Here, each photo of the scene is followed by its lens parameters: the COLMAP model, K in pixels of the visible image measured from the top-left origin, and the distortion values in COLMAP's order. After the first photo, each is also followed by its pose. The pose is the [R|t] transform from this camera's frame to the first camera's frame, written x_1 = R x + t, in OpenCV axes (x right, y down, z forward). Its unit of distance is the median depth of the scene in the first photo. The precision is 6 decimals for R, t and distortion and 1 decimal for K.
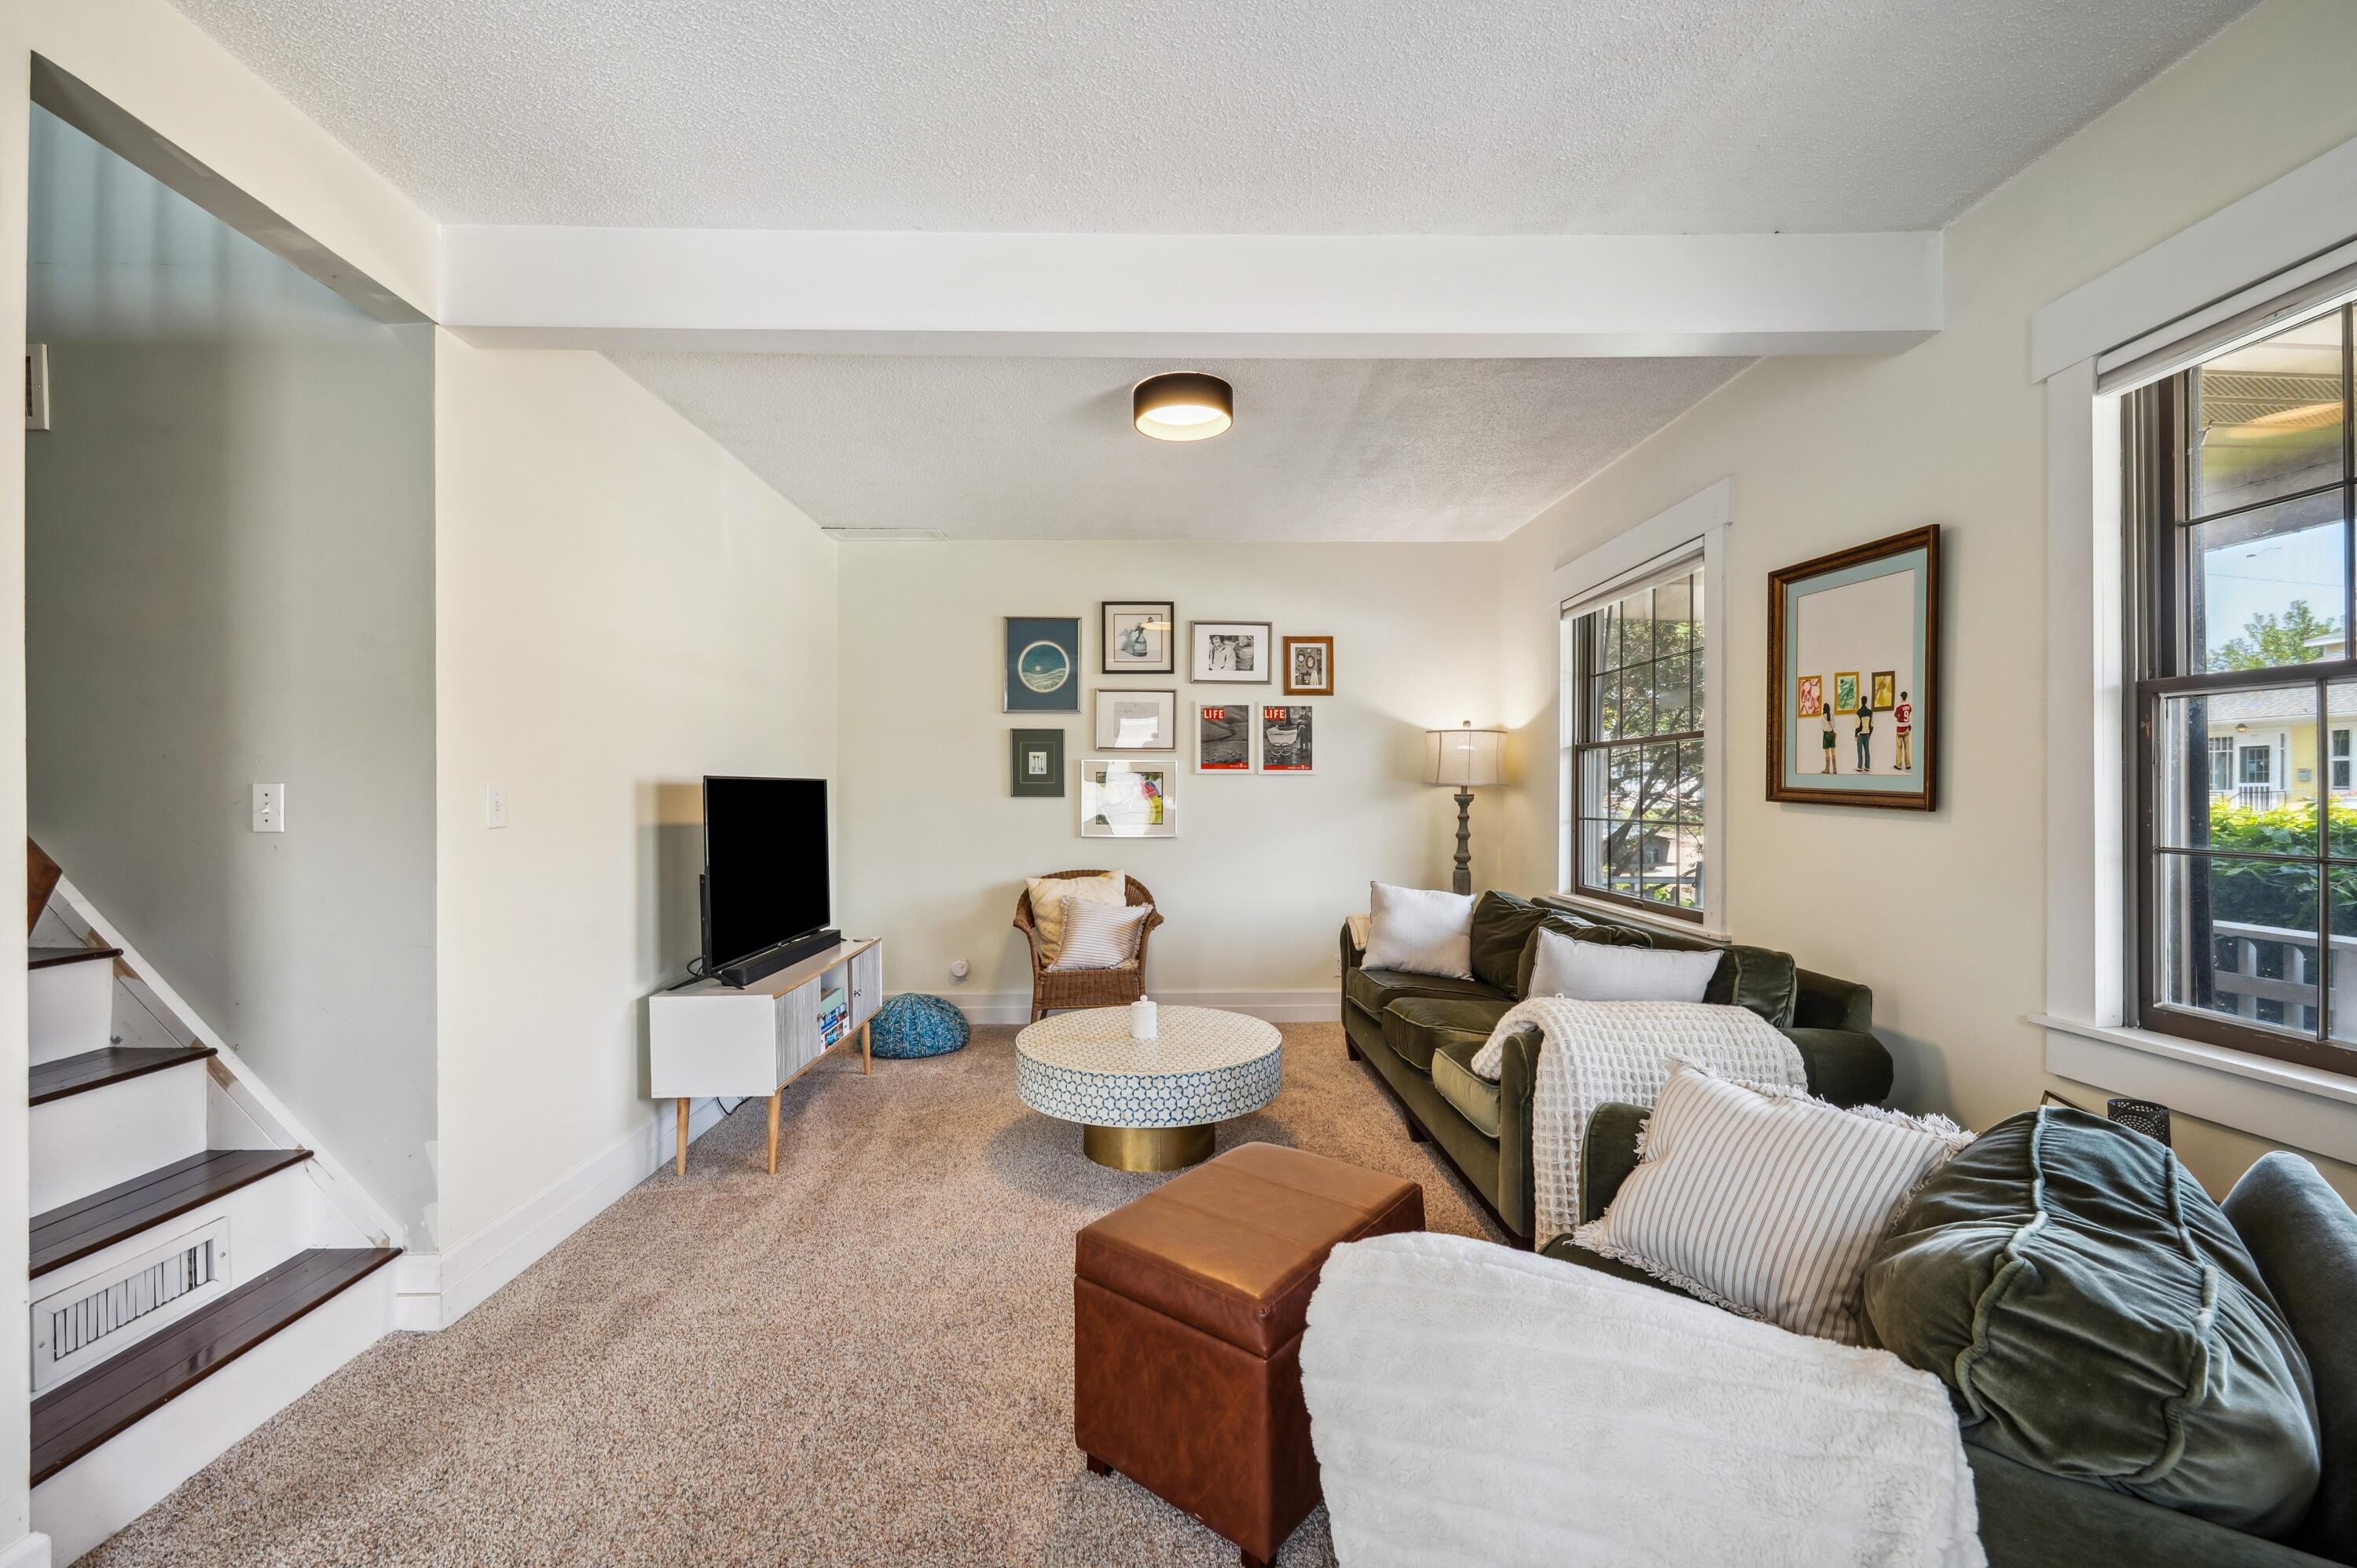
lens RADIAL K [[948.6, 0, 1176.8], [0, 948.6, 786.9], [0, 0, 1]] dist [-0.000392, -0.000045]
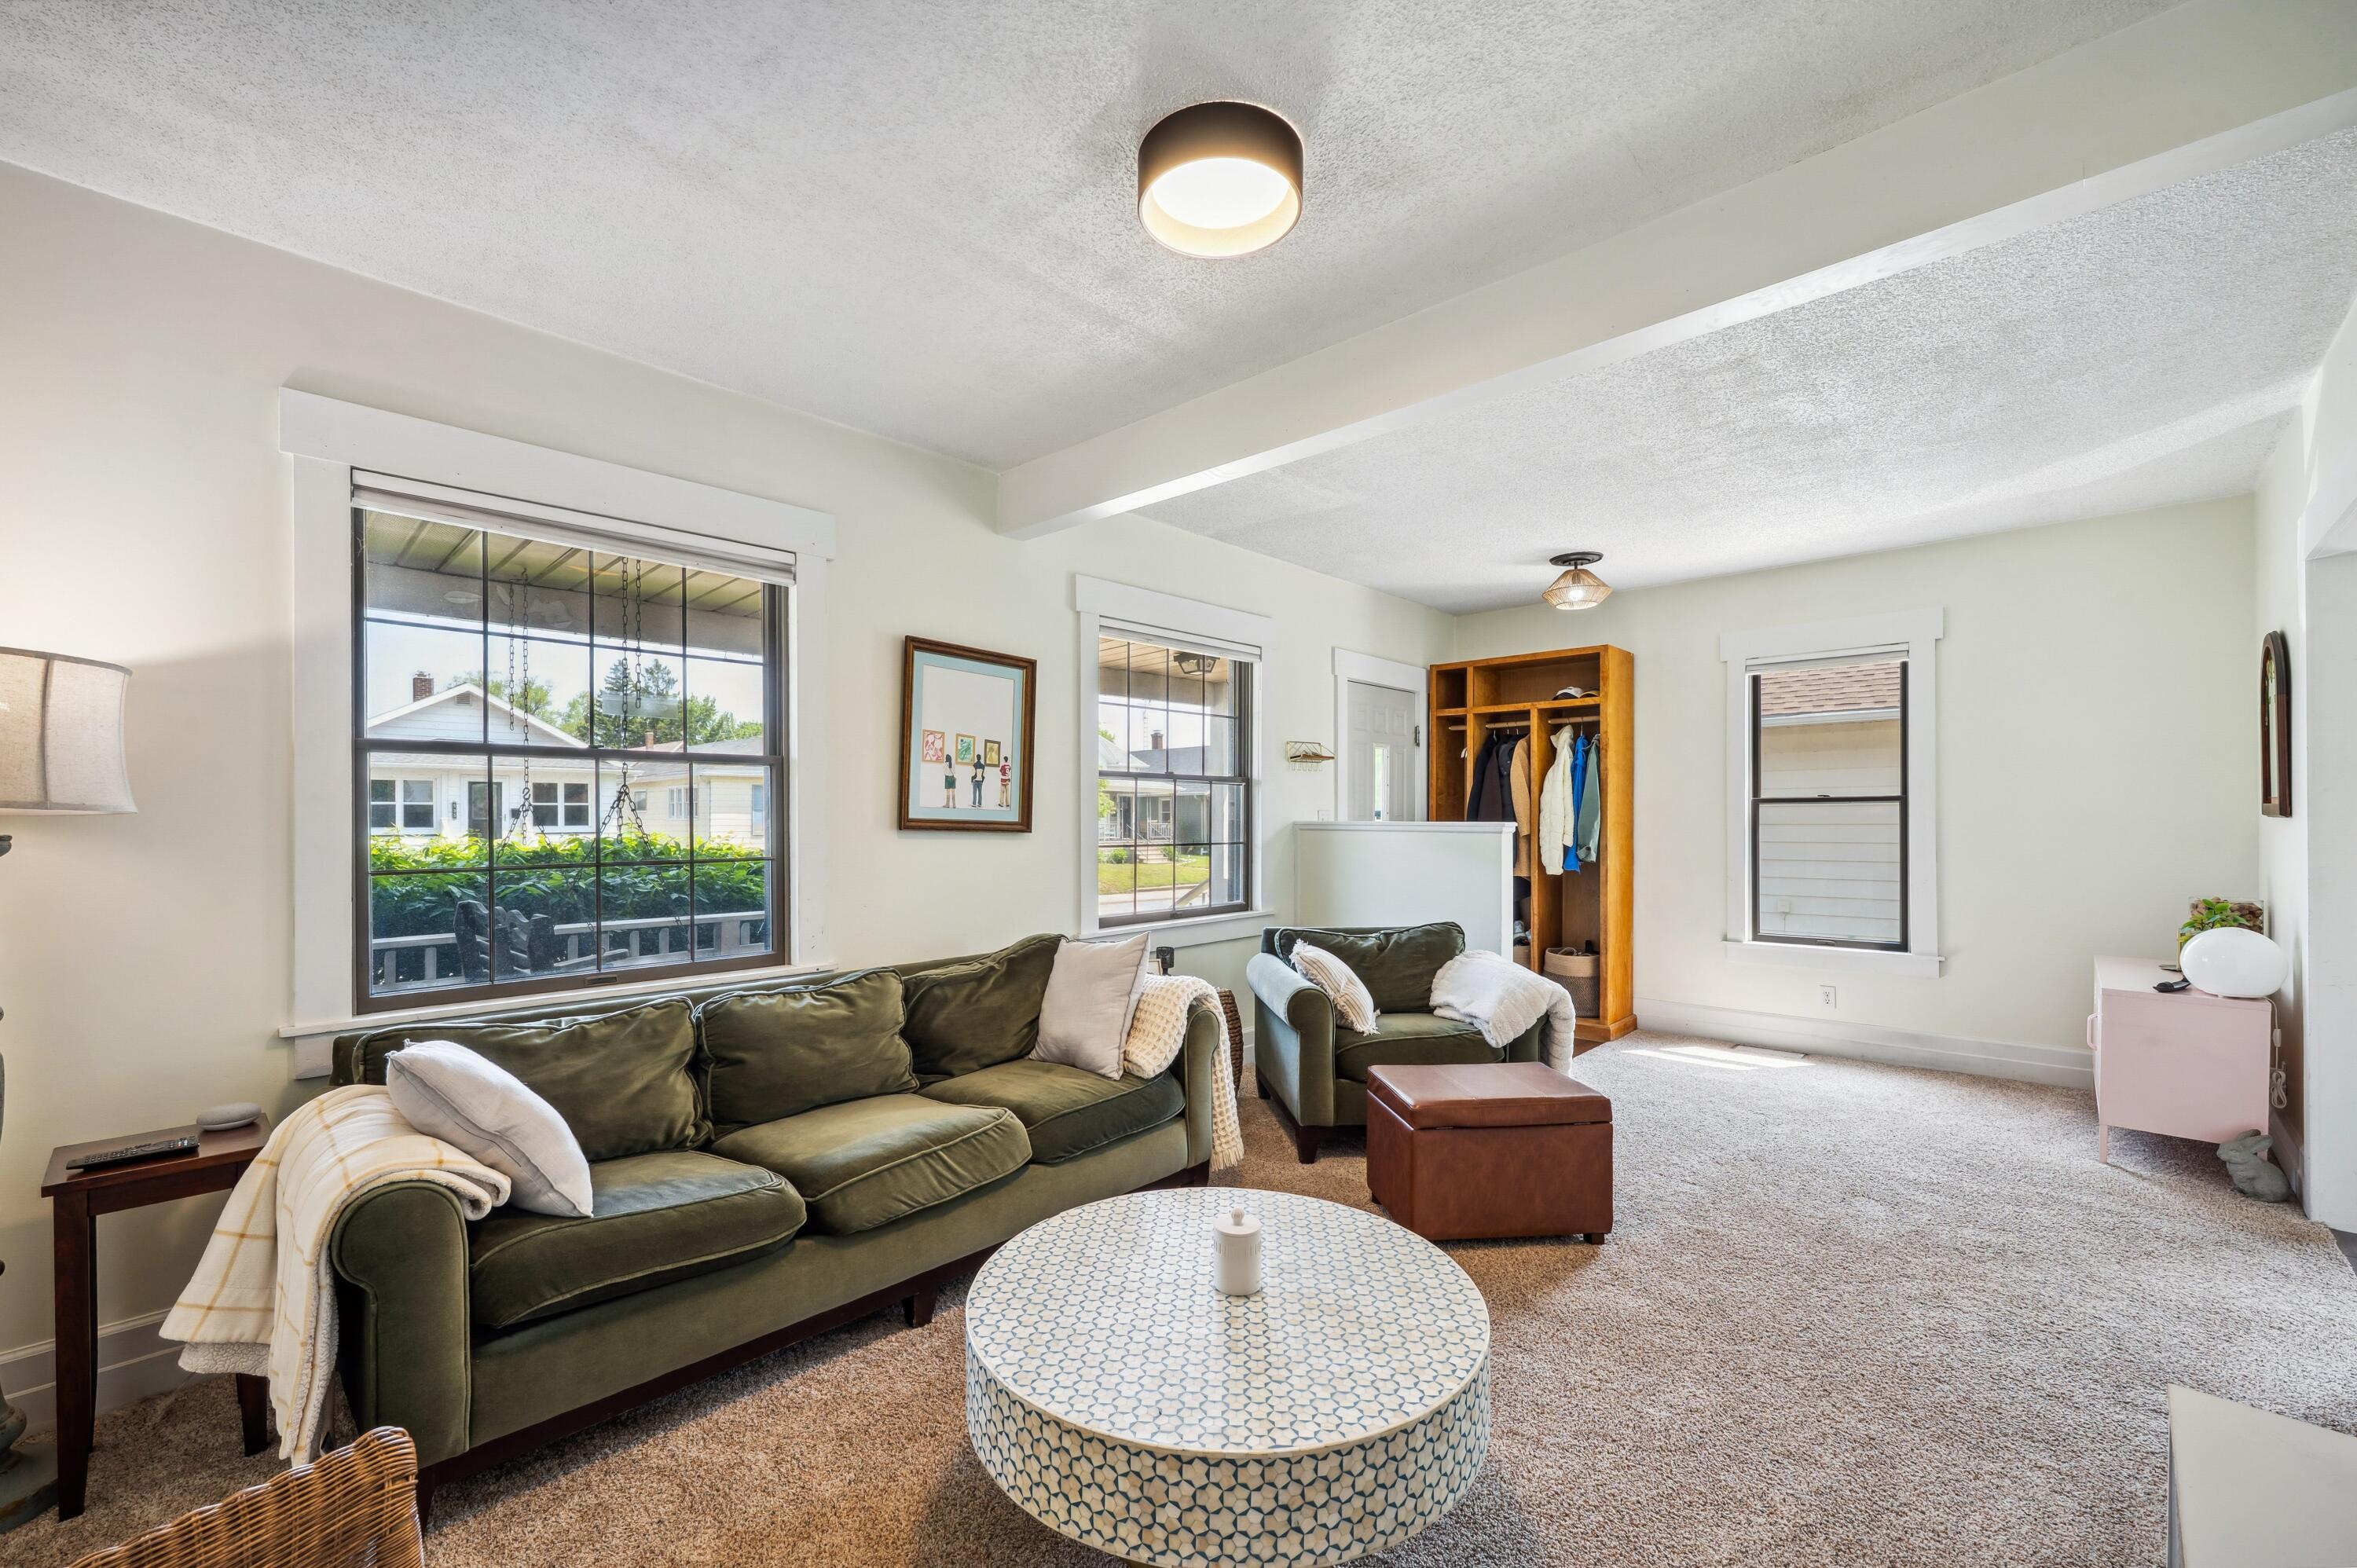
lens RADIAL K [[948.6, 0, 1177.6], [0, 948.6, 800.6], [0, 0, 1]] dist [-0.000392, -0.000045]
pose [[-0.722539, 0.001597, 0.691328, -0.479064], [-0.002345, 0.999986, -0.004761, -0.019294], [-0.691326, -0.005062, -0.722525, 1.814038]]
